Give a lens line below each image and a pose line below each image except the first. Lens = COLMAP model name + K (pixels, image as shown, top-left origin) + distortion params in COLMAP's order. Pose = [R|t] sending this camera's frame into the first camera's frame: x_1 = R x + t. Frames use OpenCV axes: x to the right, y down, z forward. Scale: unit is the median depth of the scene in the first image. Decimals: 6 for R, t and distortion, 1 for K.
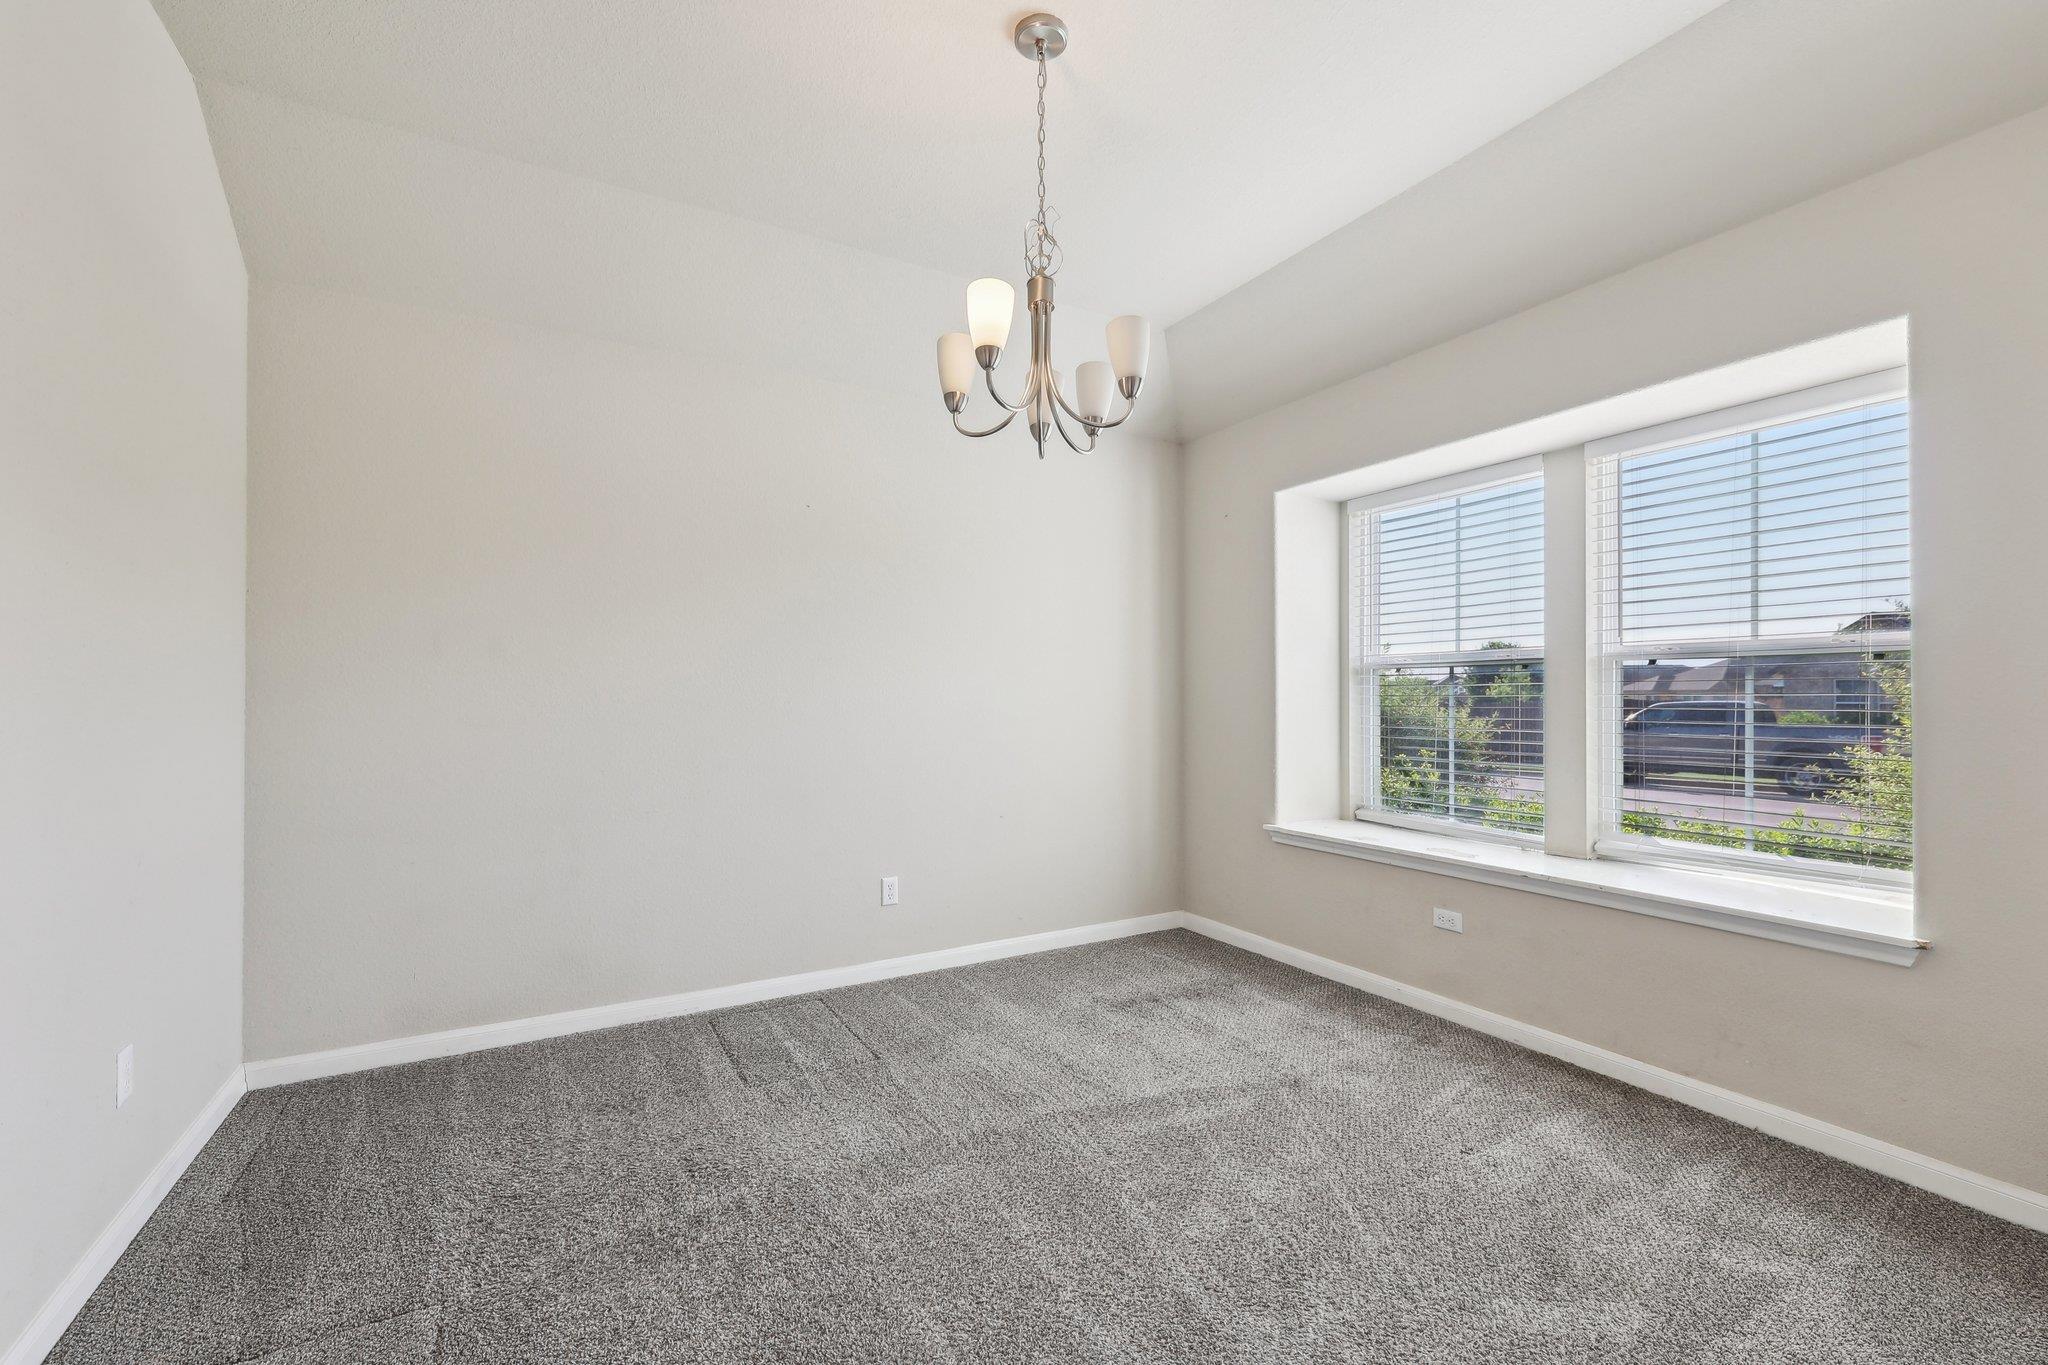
lens RADIAL K [[868.7, 0, 1027.6], [0, 868.7, 694.7], [0, 0, 1]] dist [0.000500, 0.000083]
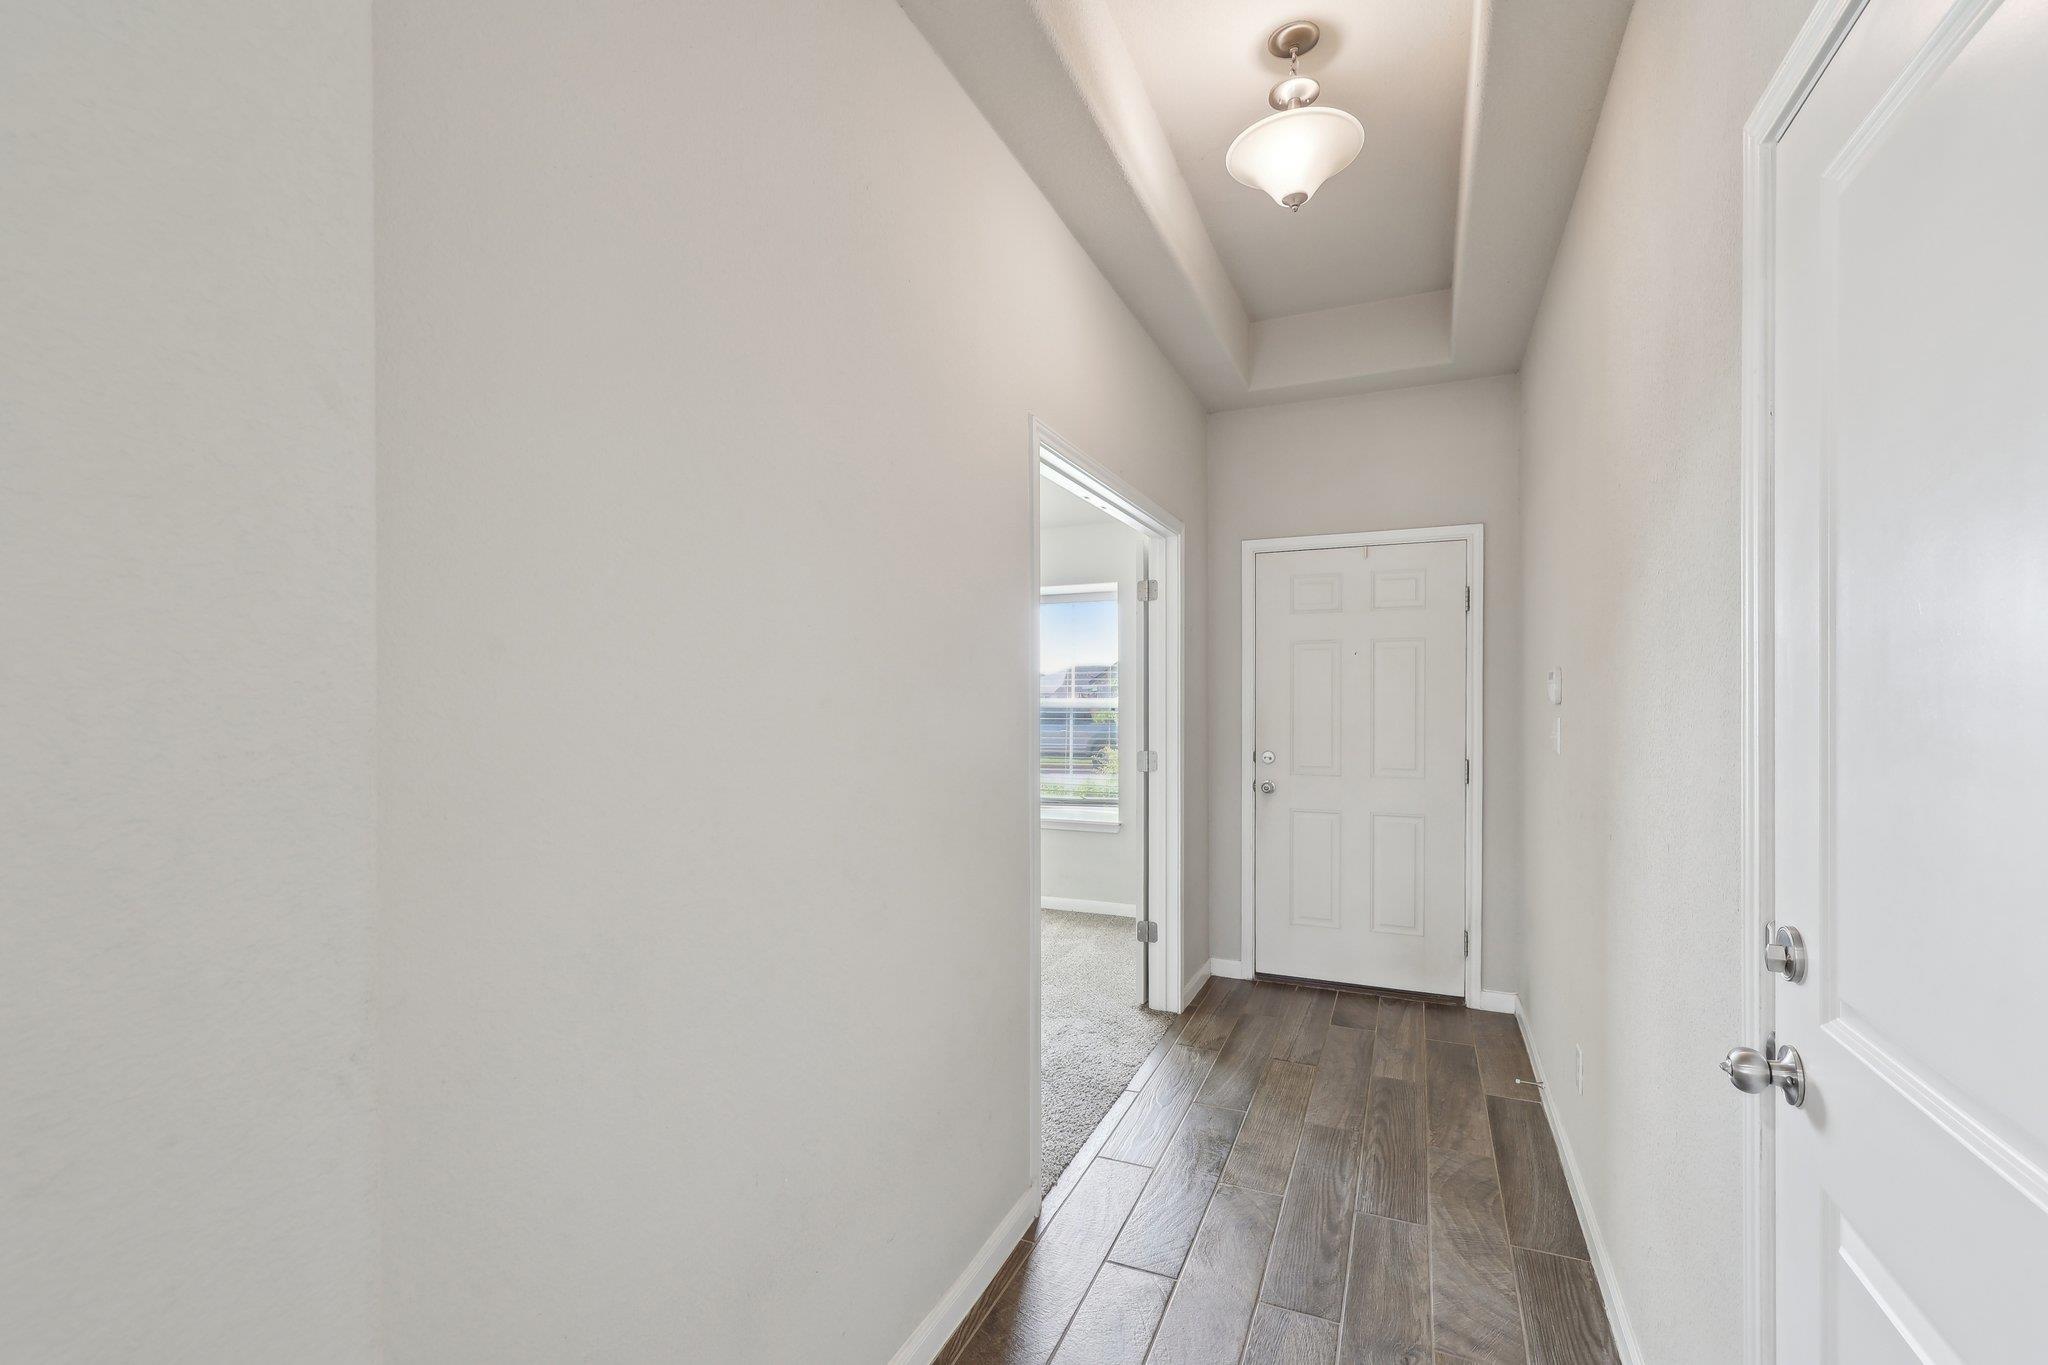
lens RADIAL K [[868.7, 0, 1027.6], [0, 868.7, 694.7], [0, 0, 1]] dist [0.000500, 0.000083]
pose [[0.800857, 0.002451, 0.598851, -0.640341], [-0.004612, 0.999987, 0.002075, -0.091812], [-0.598839, -0.004424, 0.800858, -0.776460]]
